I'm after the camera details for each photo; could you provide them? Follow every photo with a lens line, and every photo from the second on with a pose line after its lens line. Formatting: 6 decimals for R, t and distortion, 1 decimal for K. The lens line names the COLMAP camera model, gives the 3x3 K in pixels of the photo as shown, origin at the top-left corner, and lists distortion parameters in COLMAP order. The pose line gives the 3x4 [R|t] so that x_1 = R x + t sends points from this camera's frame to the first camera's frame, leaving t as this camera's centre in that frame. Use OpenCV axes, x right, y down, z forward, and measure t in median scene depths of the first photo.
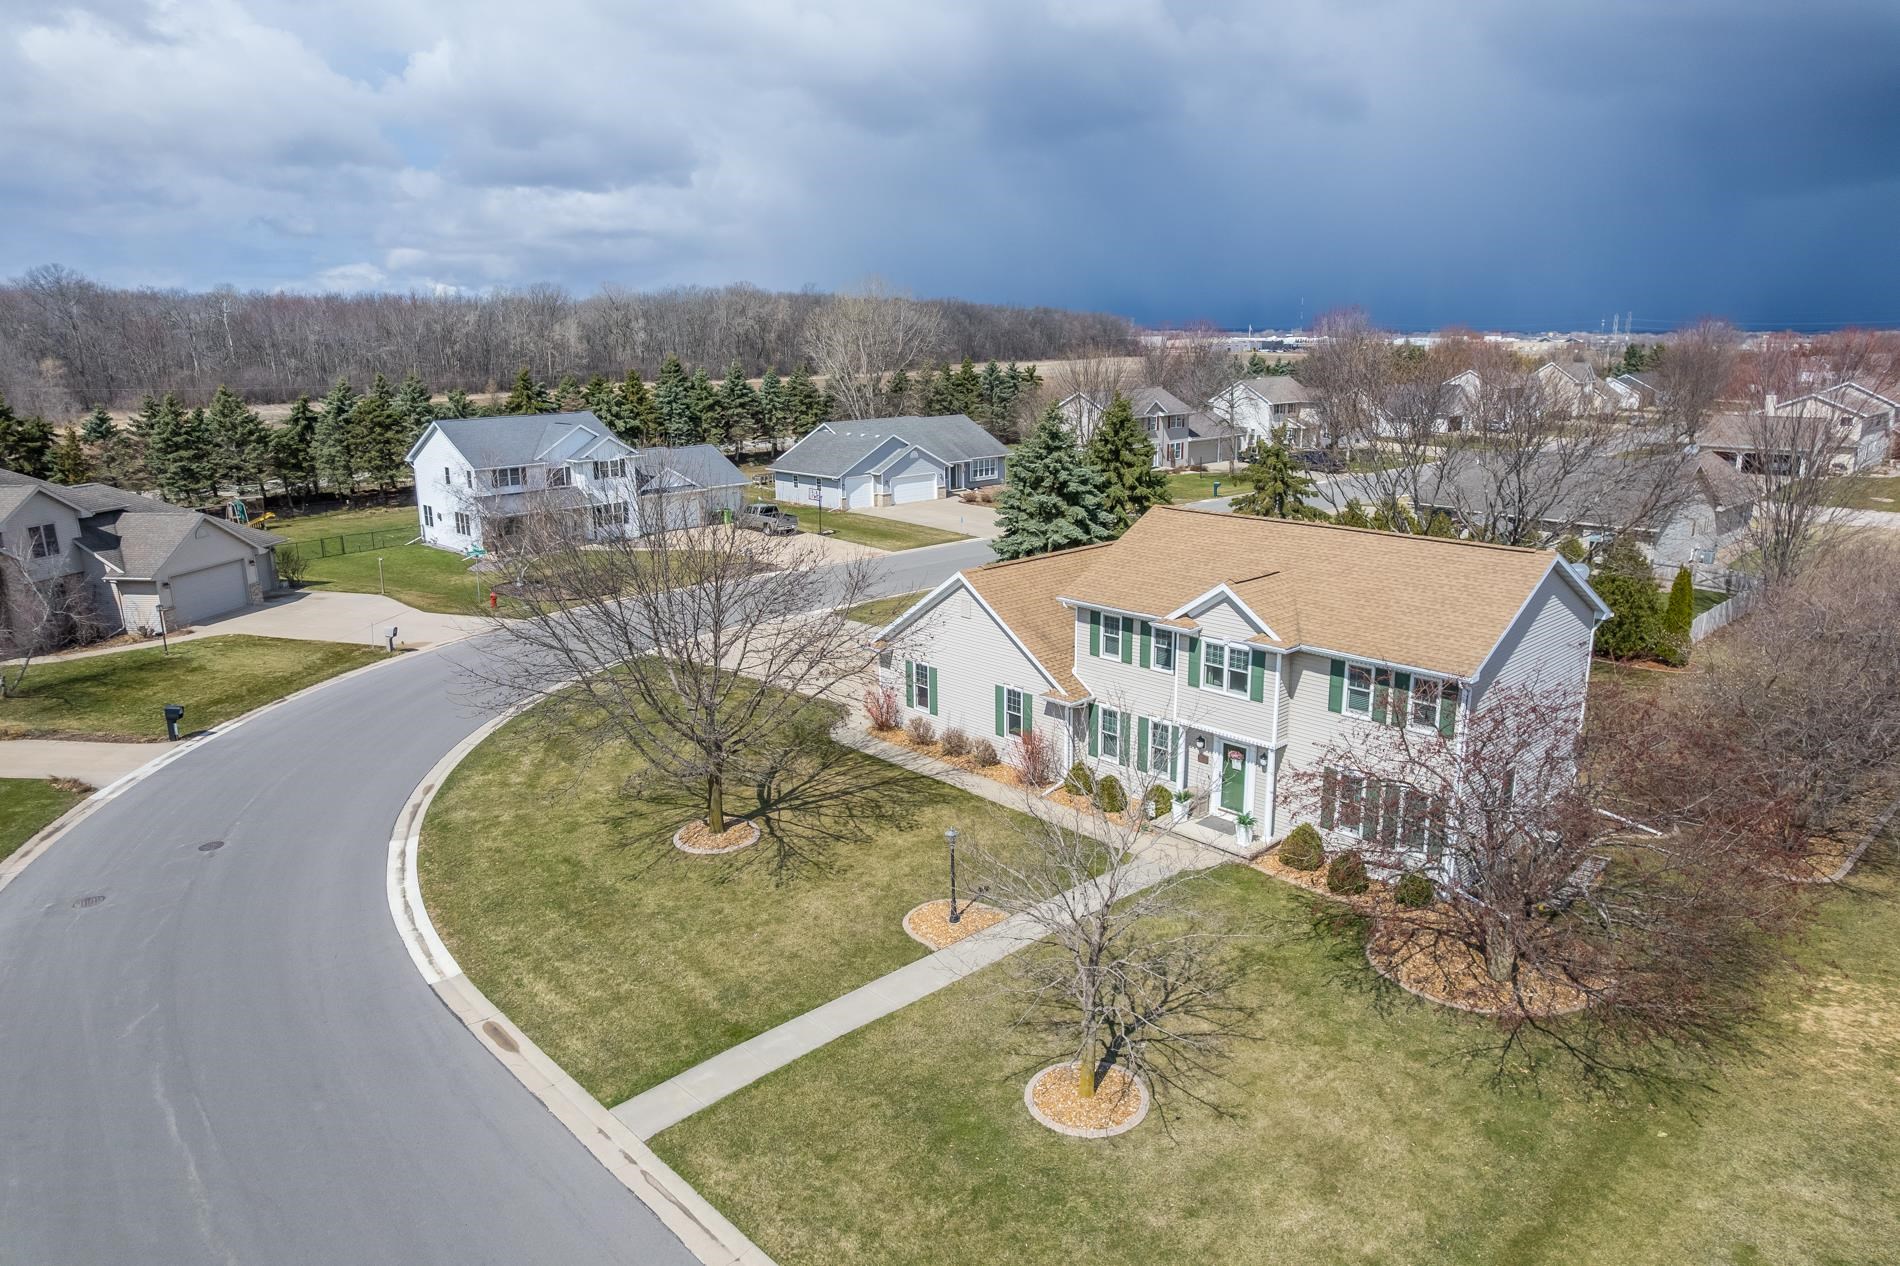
lens RADIAL K [[1212.2, 0, 956.9], [0, 1212.2, 634.8], [0, 0, 1]] dist [-0.072084, 0.066709]
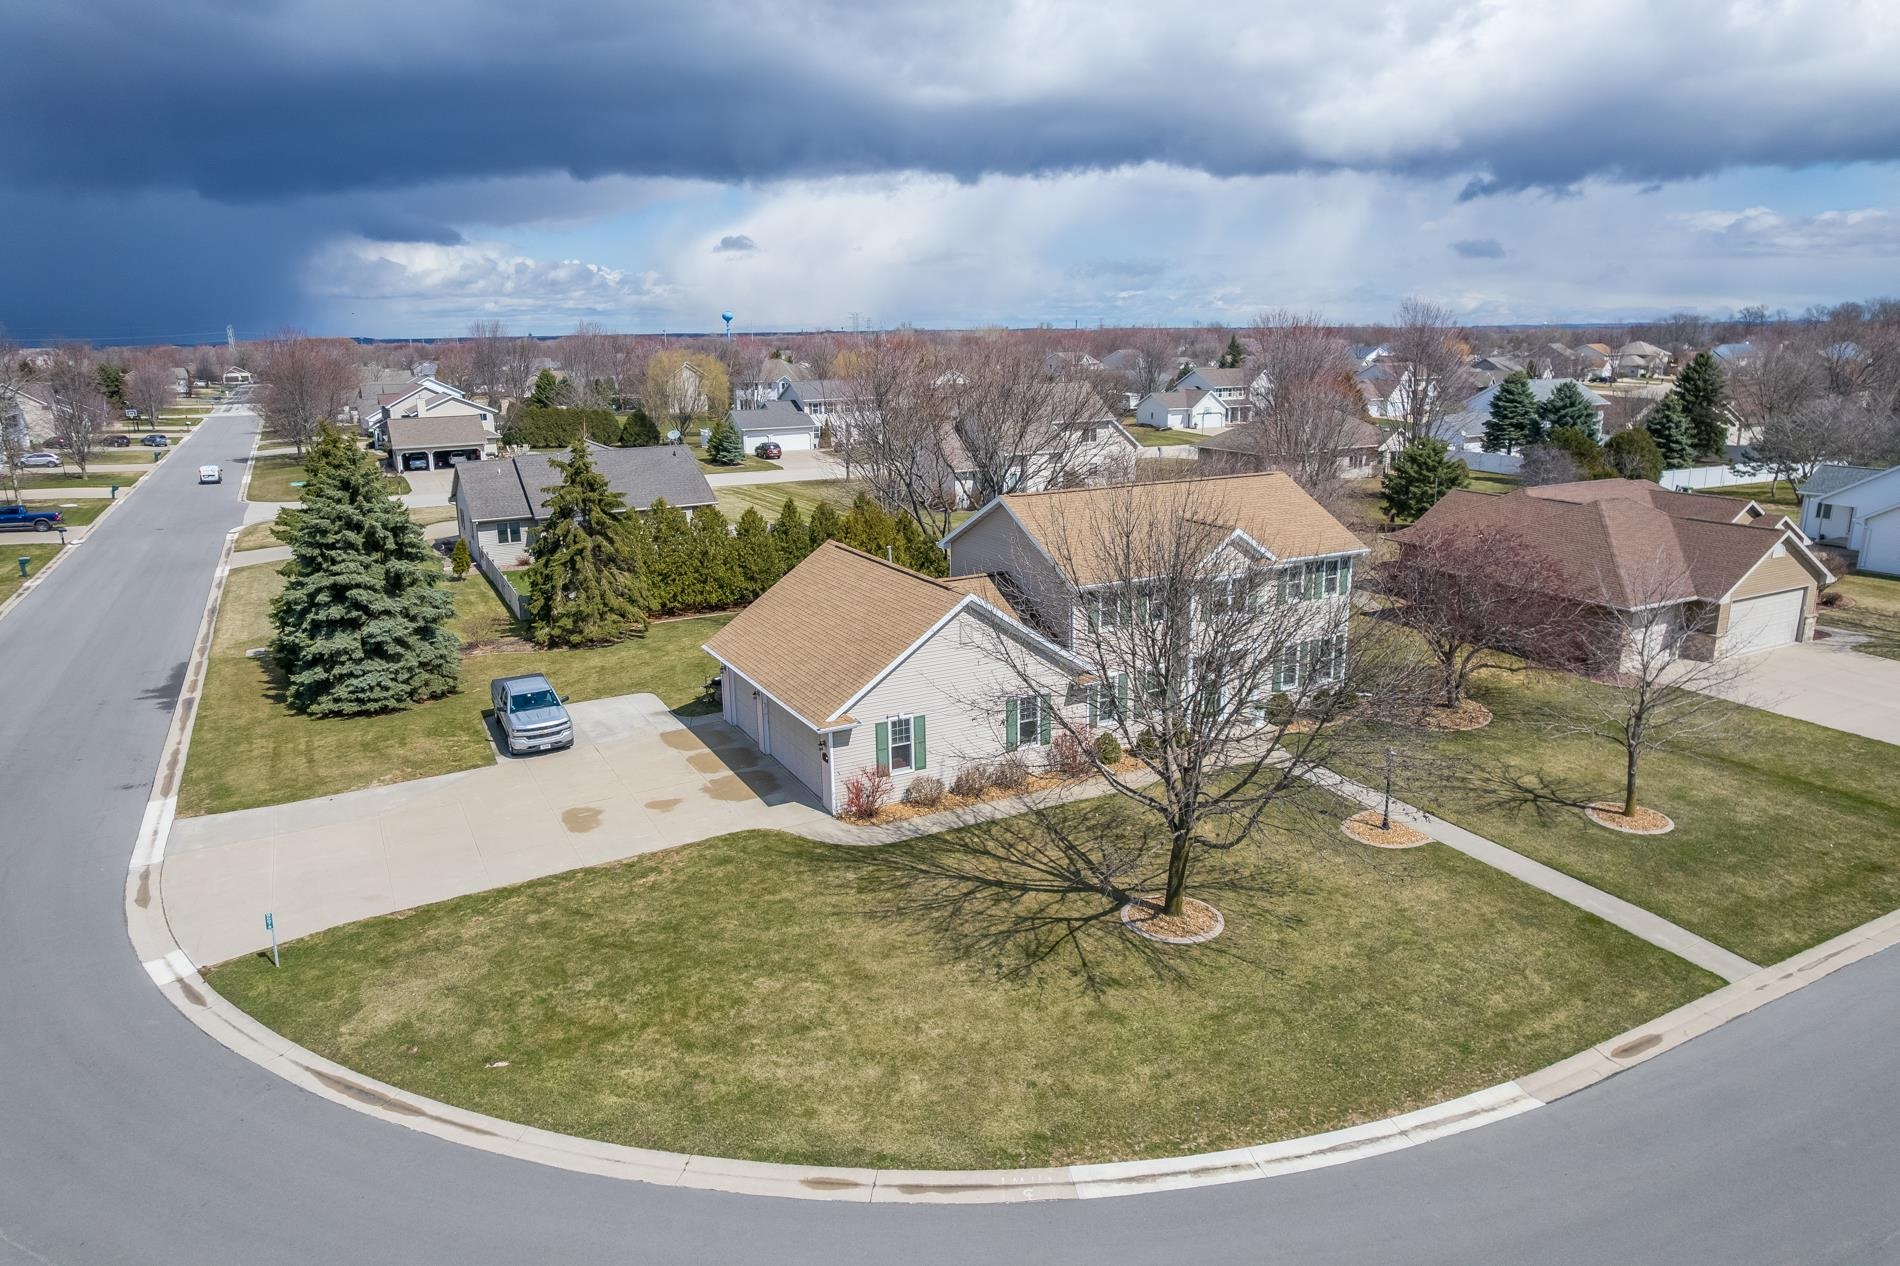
lens RADIAL K [[1212.2, 0, 956.9], [0, 1212.2, 634.8], [0, 0, 1]] dist [-0.072084, 0.066709]
pose [[0.265415, -0.233664, 0.935391, -1.017028], [0.241624, 0.955347, 0.170089, -0.213039], [-0.933366, 0.180868, 0.310022, 0.865261]]
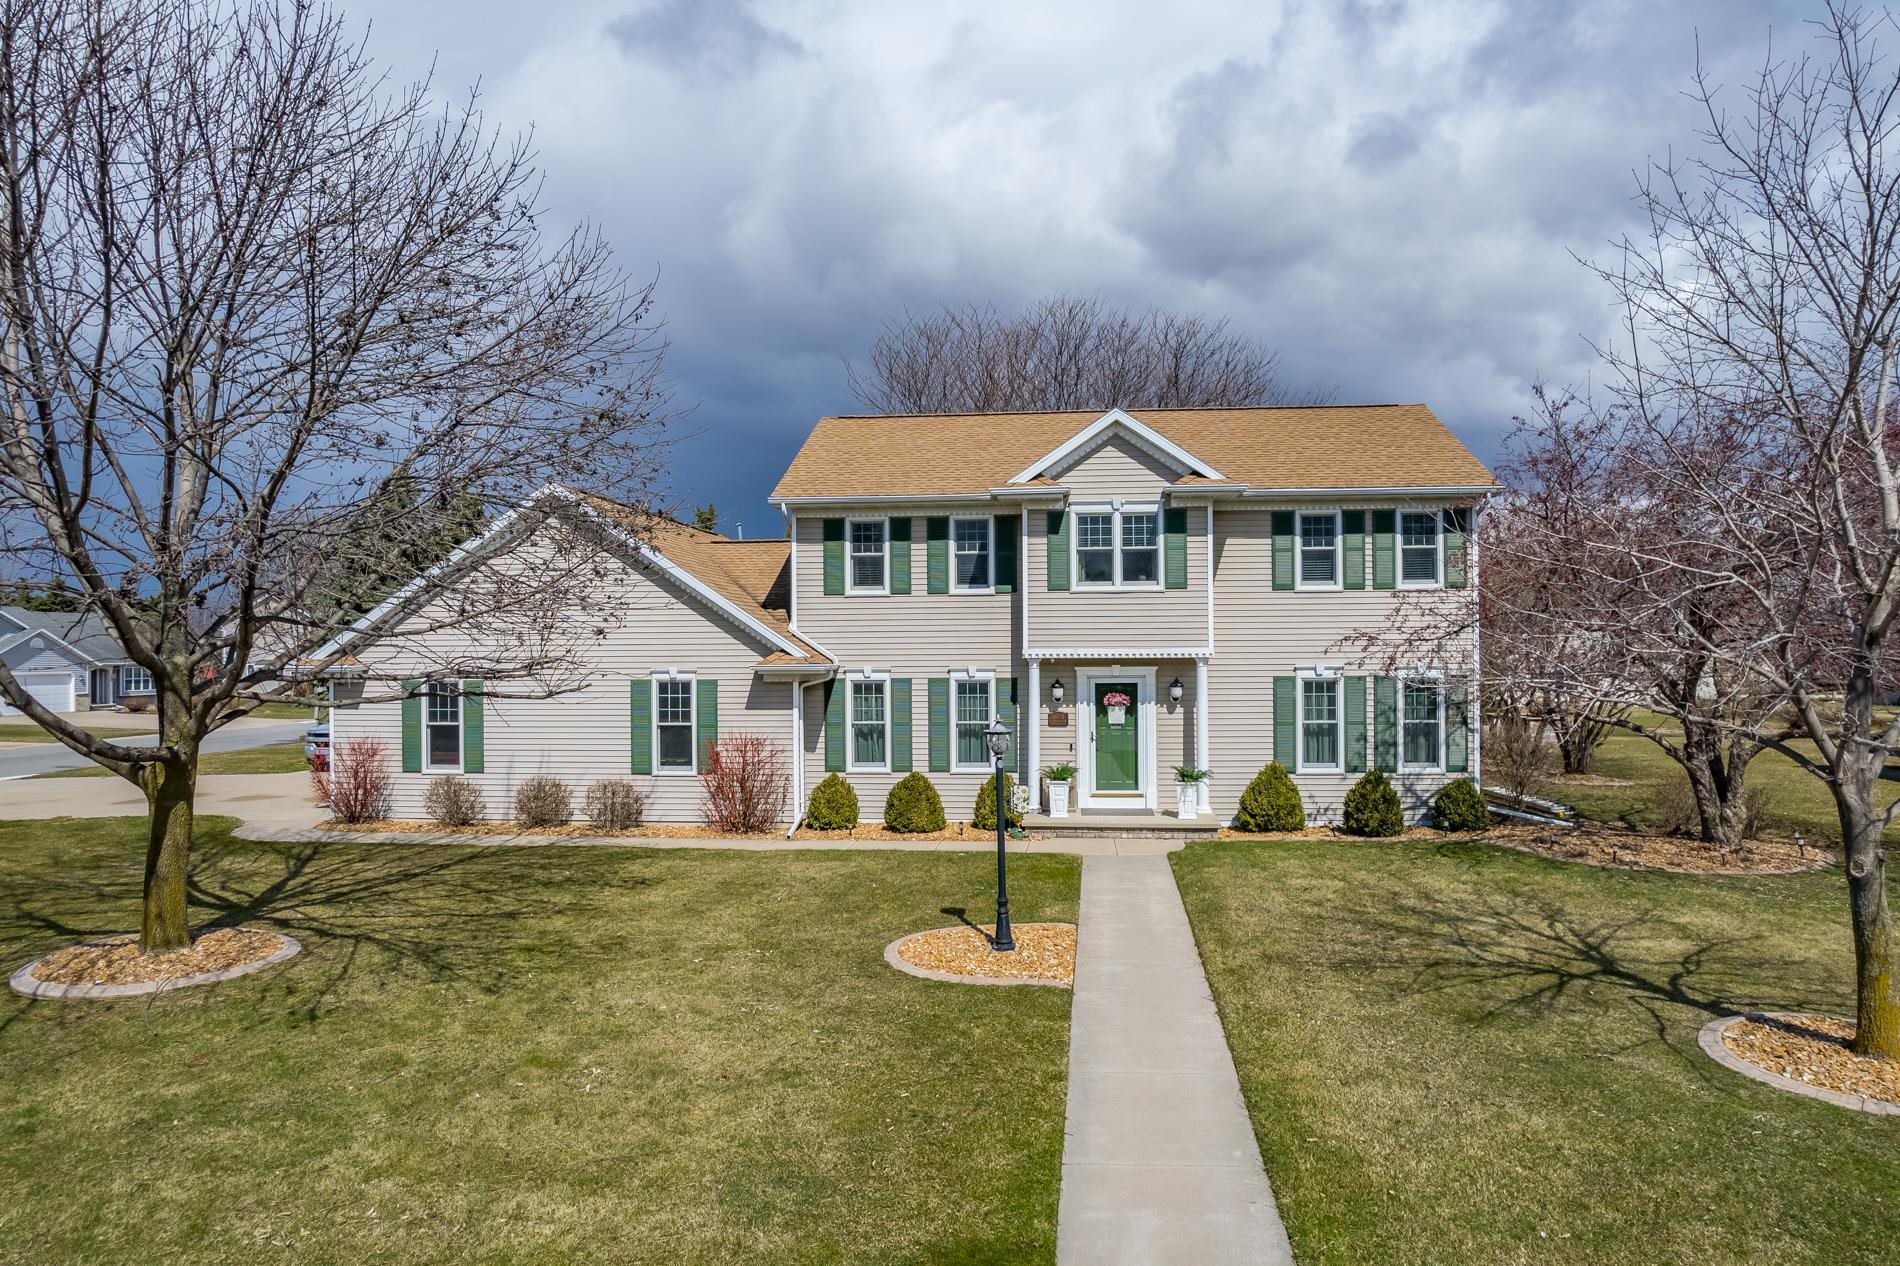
lens RADIAL K [[1221.8, 0, 957.5], [0, 1221.8, 637.7], [0, 0, 1]] dist [-0.081610, 0.075917]
pose [[0.755360, 0.012017, 0.655199, -0.262046], [0.156112, 0.967747, -0.197726, 0.185229], [-0.636443, 0.251639, 0.729121, 0.580449]]
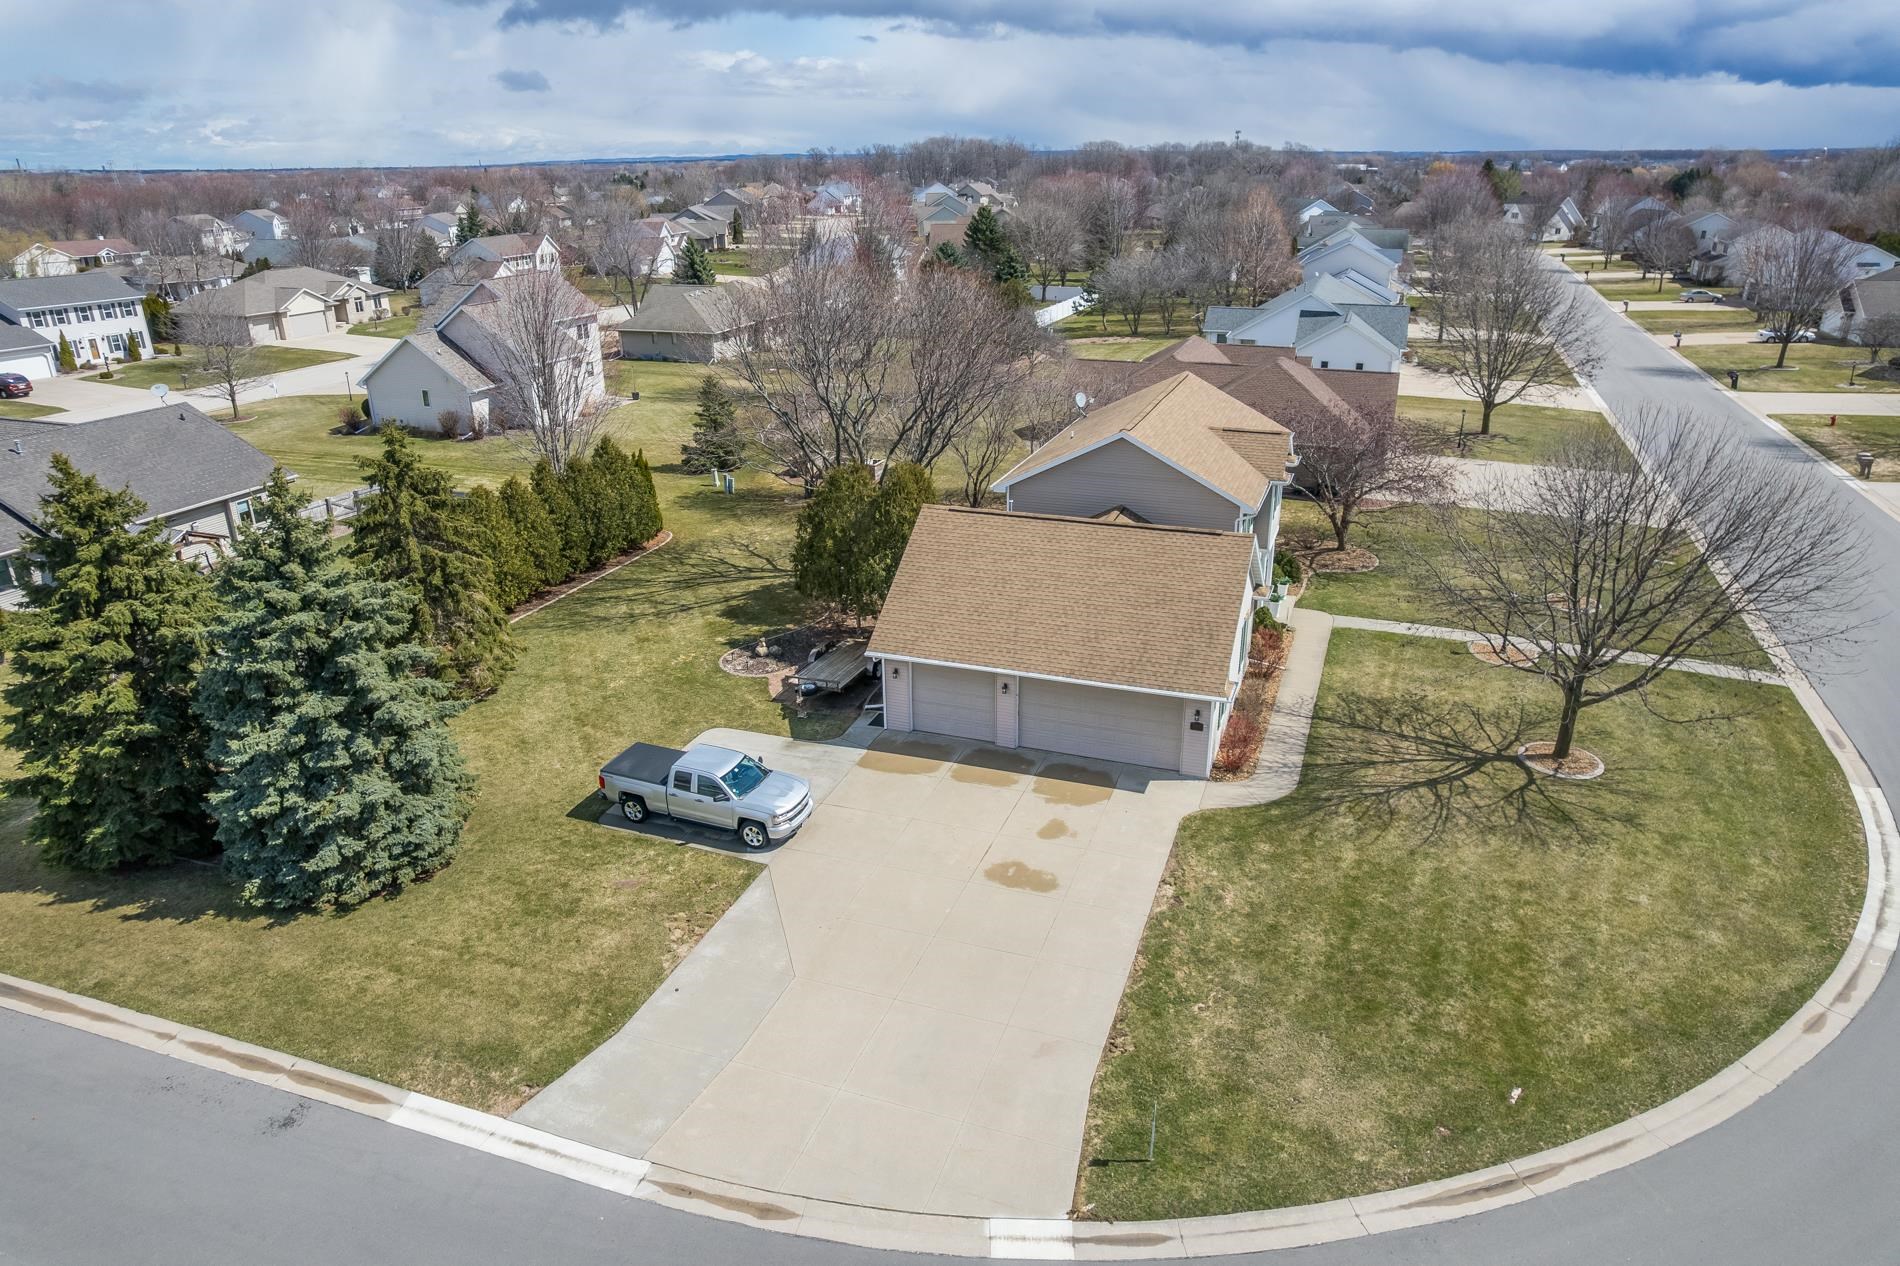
lens RADIAL K [[1212.8, 0, 950.3], [0, 1212.8, 684.4], [0, 0, 1]] dist [-0.071685, 0.059490]
pose [[-0.446850, -0.352400, 0.822277, -0.822947], [0.225362, 0.845163, 0.484677, -0.536389], [-0.865758, 0.401888, -0.298244, 1.800581]]
